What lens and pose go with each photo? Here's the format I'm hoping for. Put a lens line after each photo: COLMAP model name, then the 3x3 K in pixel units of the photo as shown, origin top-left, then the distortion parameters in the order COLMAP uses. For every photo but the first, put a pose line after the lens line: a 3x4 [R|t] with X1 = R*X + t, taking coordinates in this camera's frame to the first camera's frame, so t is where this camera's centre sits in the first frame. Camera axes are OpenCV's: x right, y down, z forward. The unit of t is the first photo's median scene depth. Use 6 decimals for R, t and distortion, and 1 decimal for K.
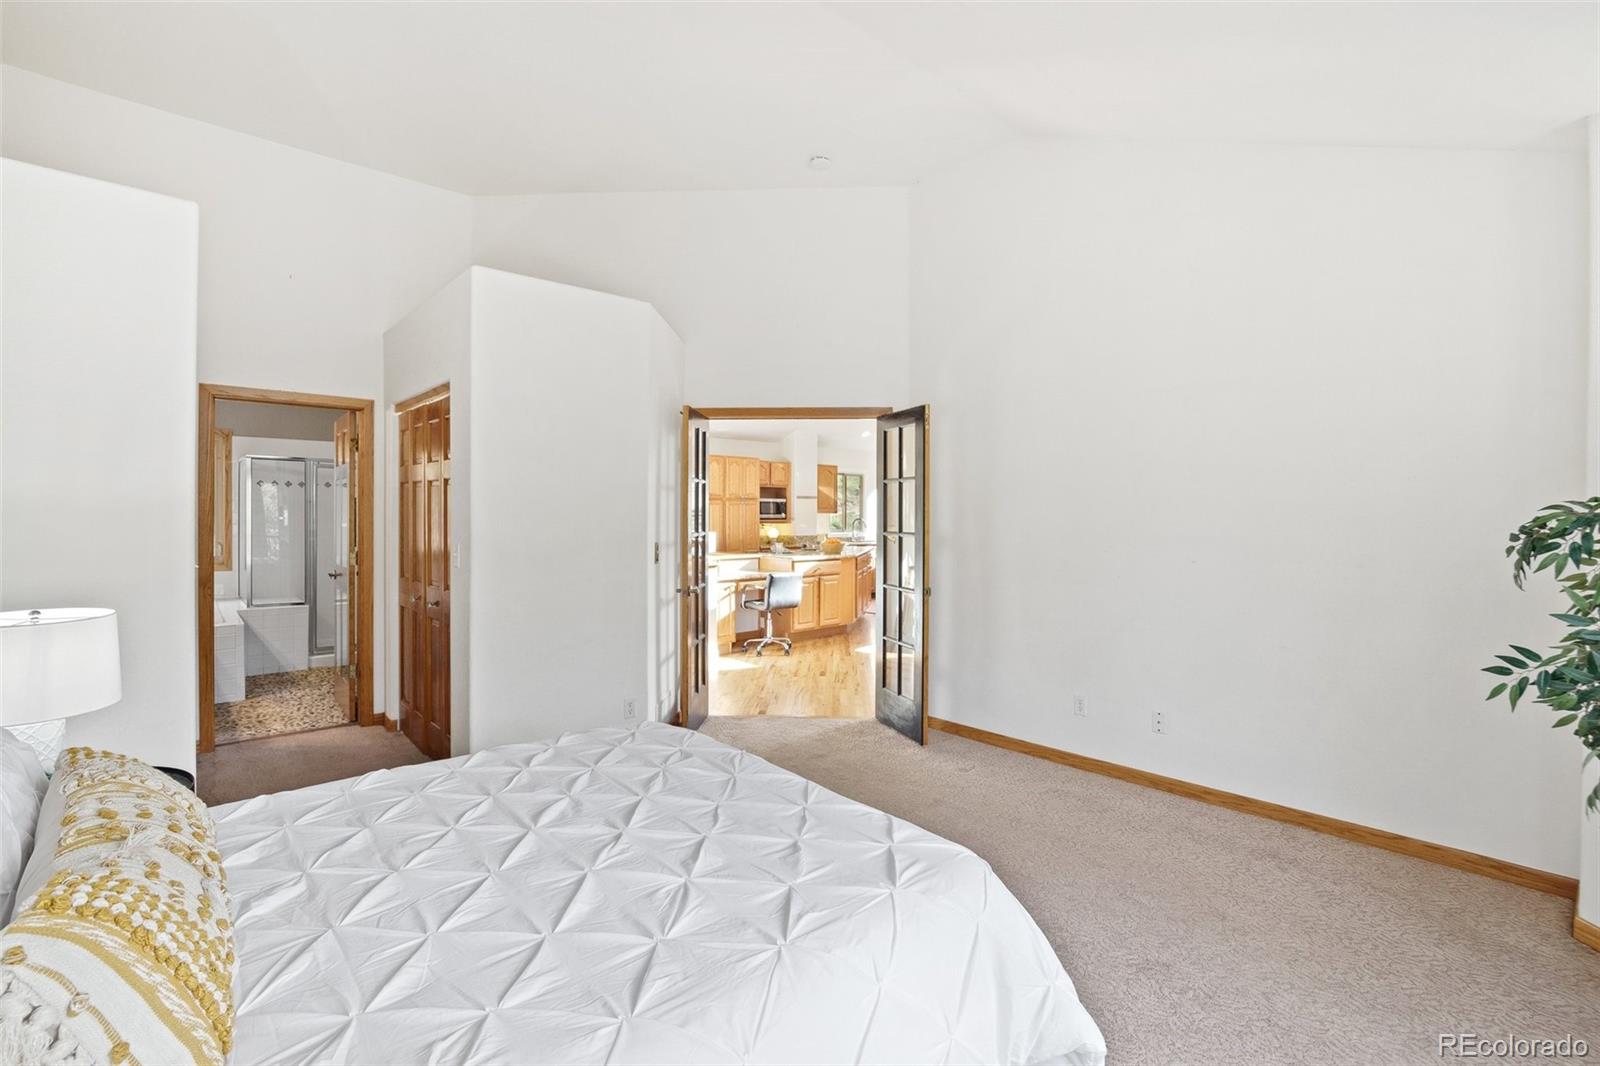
lens RADIAL K [[721.7, 0, 791.7], [0, 721.7, 517.9], [0, 0, 1]] dist [-0.002907, -0.000031]
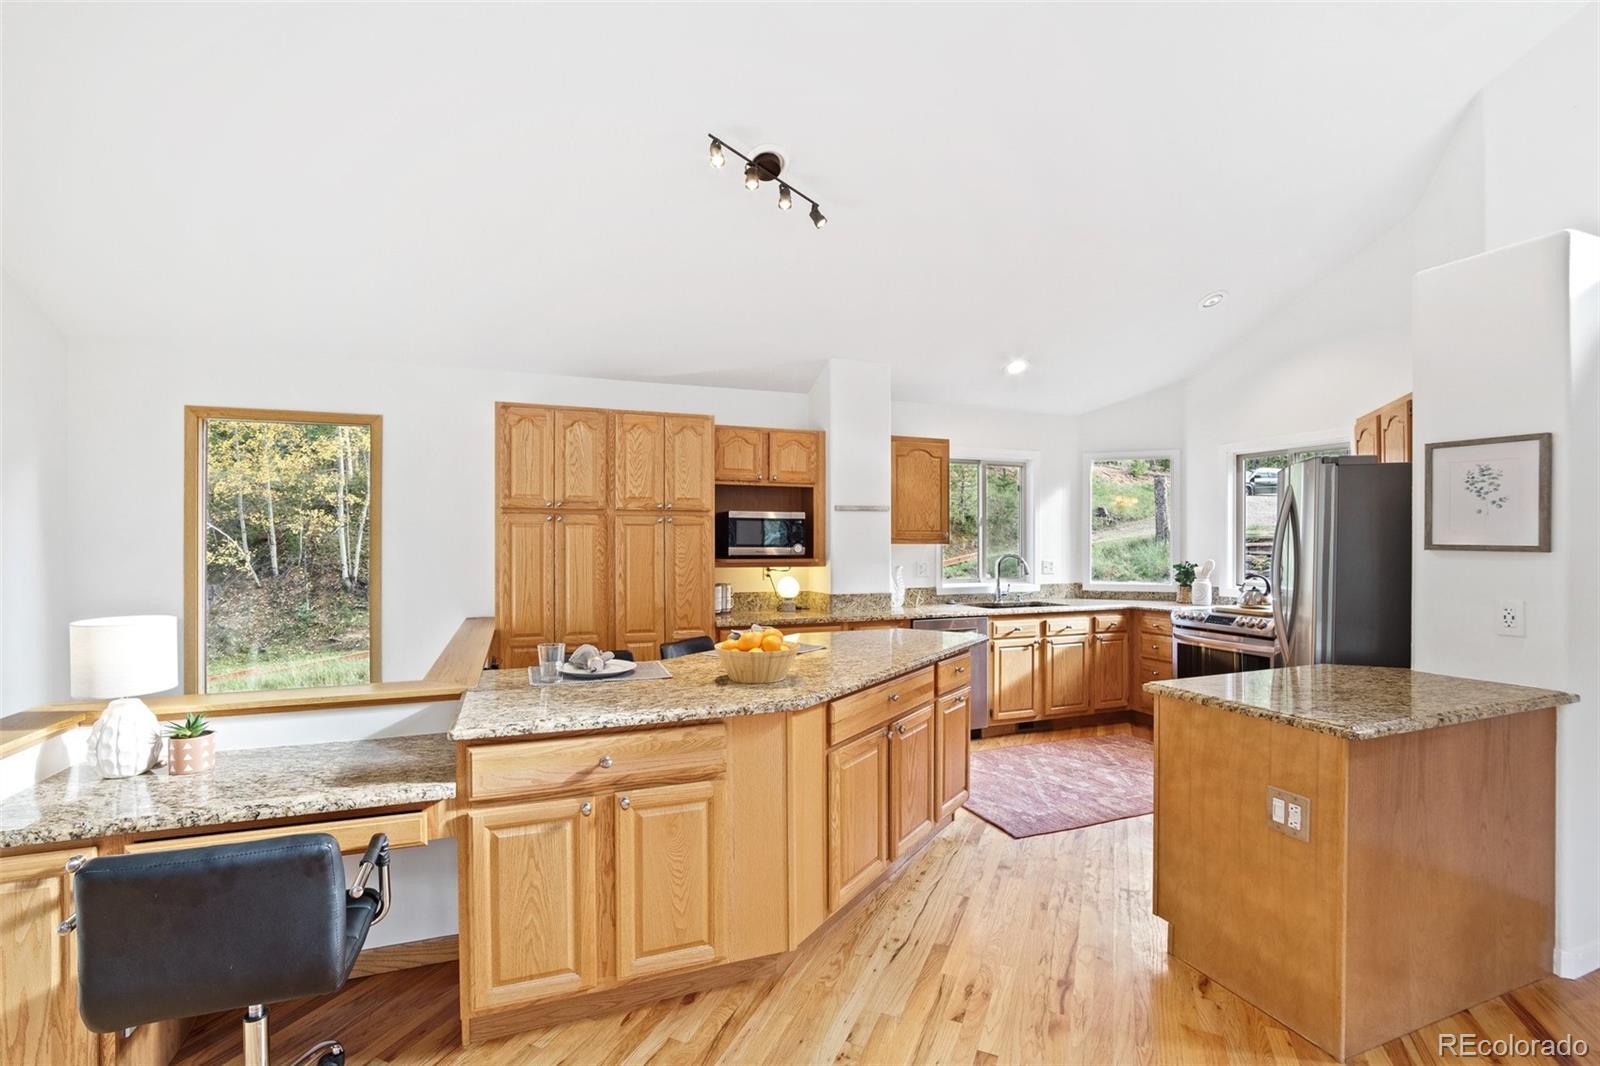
lens RADIAL K [[721.7, 0, 807.3], [0, 721.7, 542.9], [0, 0, 1]] dist [-0.002907, -0.000031]
pose [[0.941693, 0.005661, -0.336427, 0.149600], [-0.006699, 0.999976, -0.001924, -0.006653], [0.336408, 0.004066, 0.941708, 0.607853]]
